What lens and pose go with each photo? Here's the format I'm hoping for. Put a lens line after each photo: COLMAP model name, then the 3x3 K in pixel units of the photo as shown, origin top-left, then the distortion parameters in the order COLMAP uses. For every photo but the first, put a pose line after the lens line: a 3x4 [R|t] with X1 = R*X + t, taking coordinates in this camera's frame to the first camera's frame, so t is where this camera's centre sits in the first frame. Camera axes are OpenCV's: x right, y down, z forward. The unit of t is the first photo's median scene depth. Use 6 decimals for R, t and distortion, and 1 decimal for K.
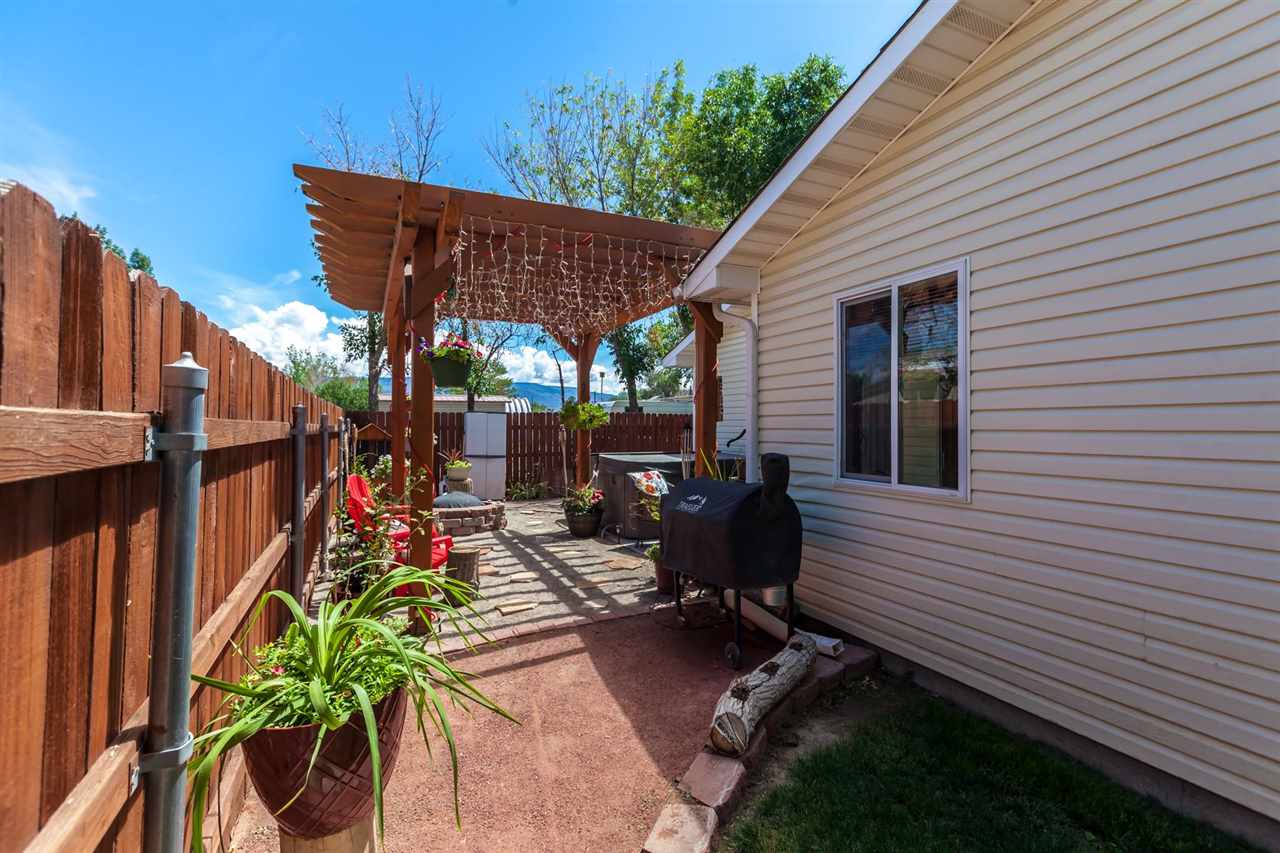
lens RADIAL K [[570.8, 0, 642.4], [0, 570.8, 425.7], [0, 0, 1]] dist [-0.000801, -0.000665]
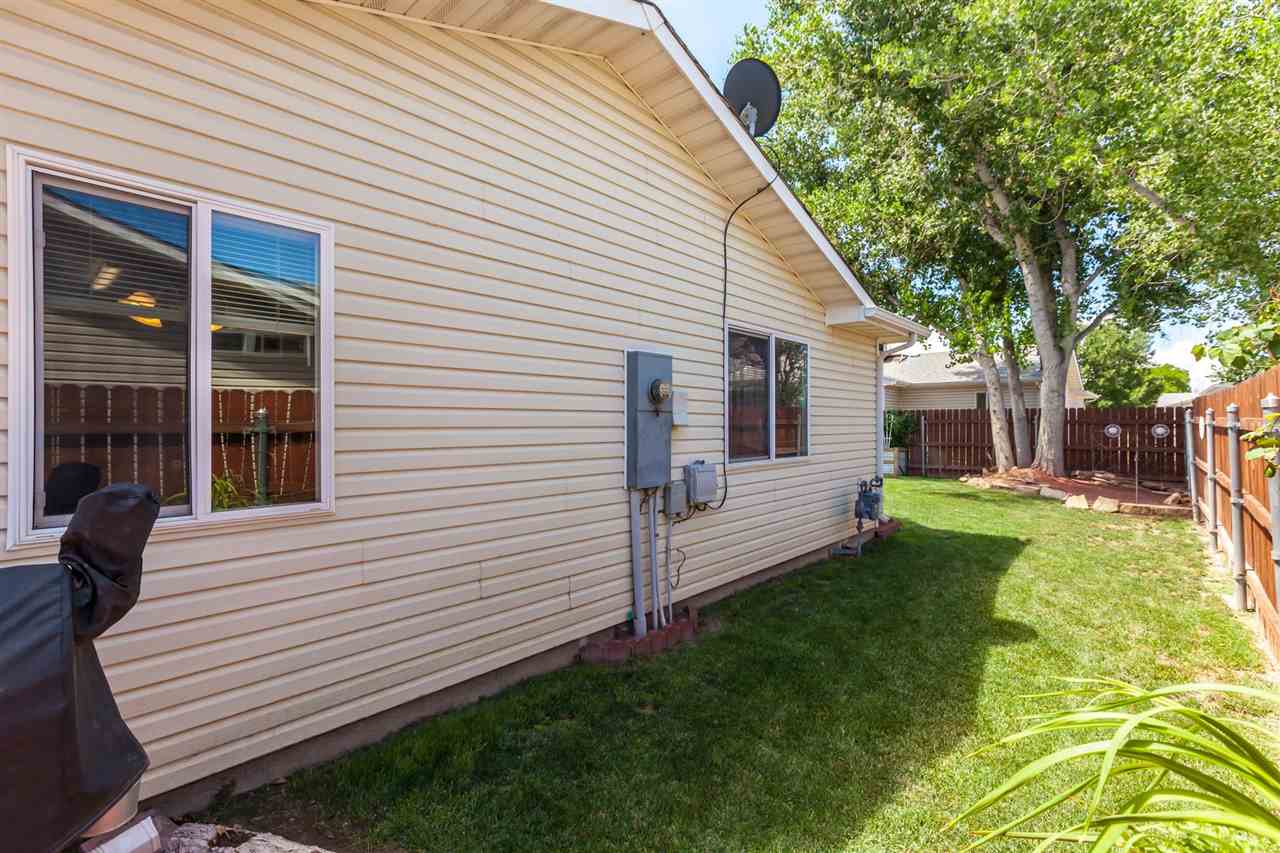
lens RADIAL K [[576.1, 0, 637.8], [0, 576.1, 424.6], [0, 0, 1]] dist [0.001108, 0.000322]
pose [[-0.401266, 0.005823, 0.915943, -0.399333], [0.000264, 0.999980, -0.006242, 0.007250], [-0.915962, -0.002262, -0.401259, 0.929555]]
